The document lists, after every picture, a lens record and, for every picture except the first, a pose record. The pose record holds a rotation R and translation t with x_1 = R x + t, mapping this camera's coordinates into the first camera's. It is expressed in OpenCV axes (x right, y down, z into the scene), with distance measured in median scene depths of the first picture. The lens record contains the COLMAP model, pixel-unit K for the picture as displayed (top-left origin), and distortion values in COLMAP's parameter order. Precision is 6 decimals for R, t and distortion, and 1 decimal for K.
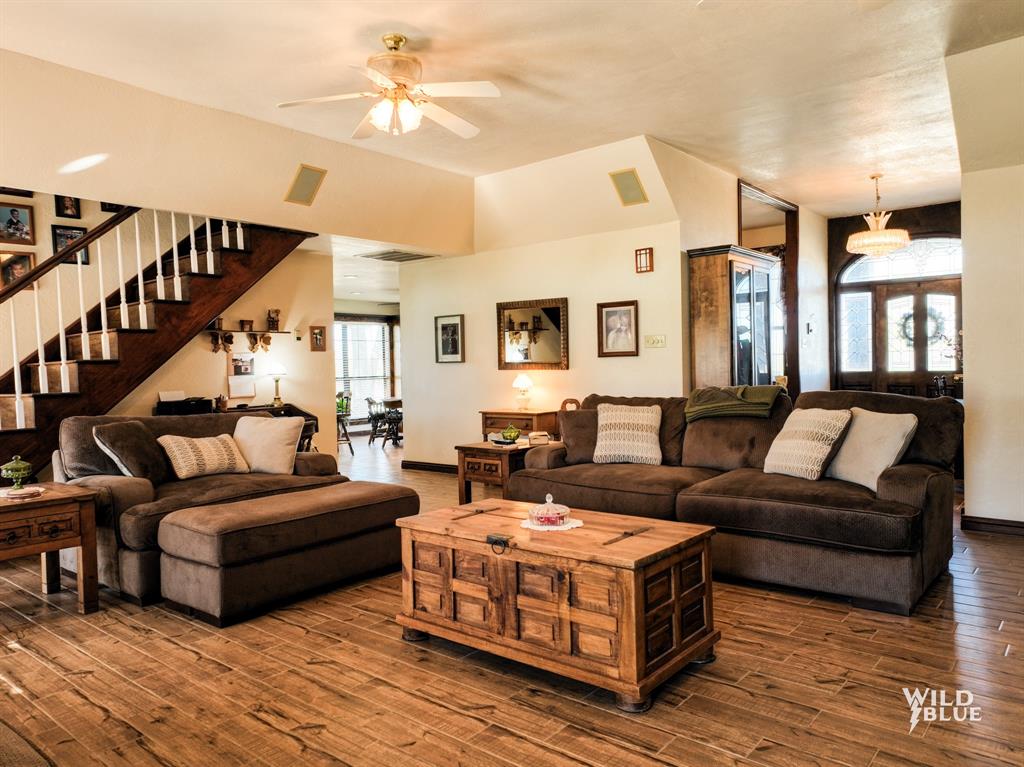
lens RADIAL K [[723.2, 0, 517.4], [0, 723.2, 380.0], [0, 0, 1]] dist [-0.002534, 0.017570]
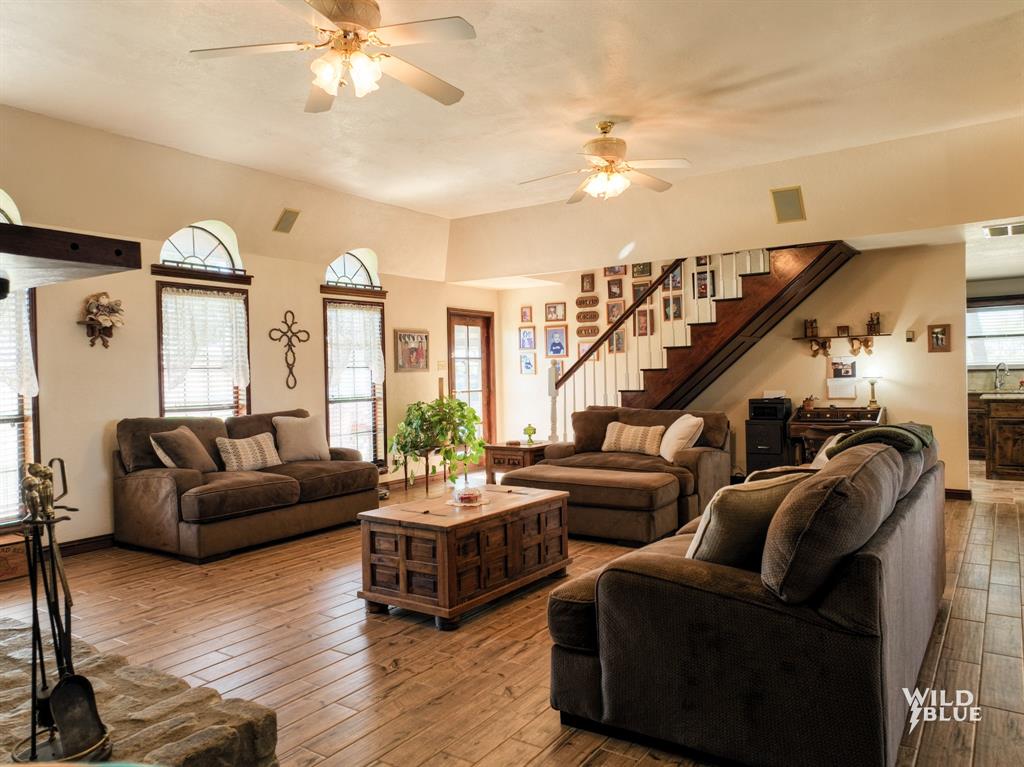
lens RADIAL K [[723.2, 0, 513.9], [0, 723.2, 381.5], [0, 0, 1]] dist [-0.002534, 0.017570]
pose [[0.086444, 0.032969, -0.995711, 0.700178], [0.001814, 0.999445, 0.033250, -0.040775], [0.996255, -0.004680, 0.086337, 0.467039]]
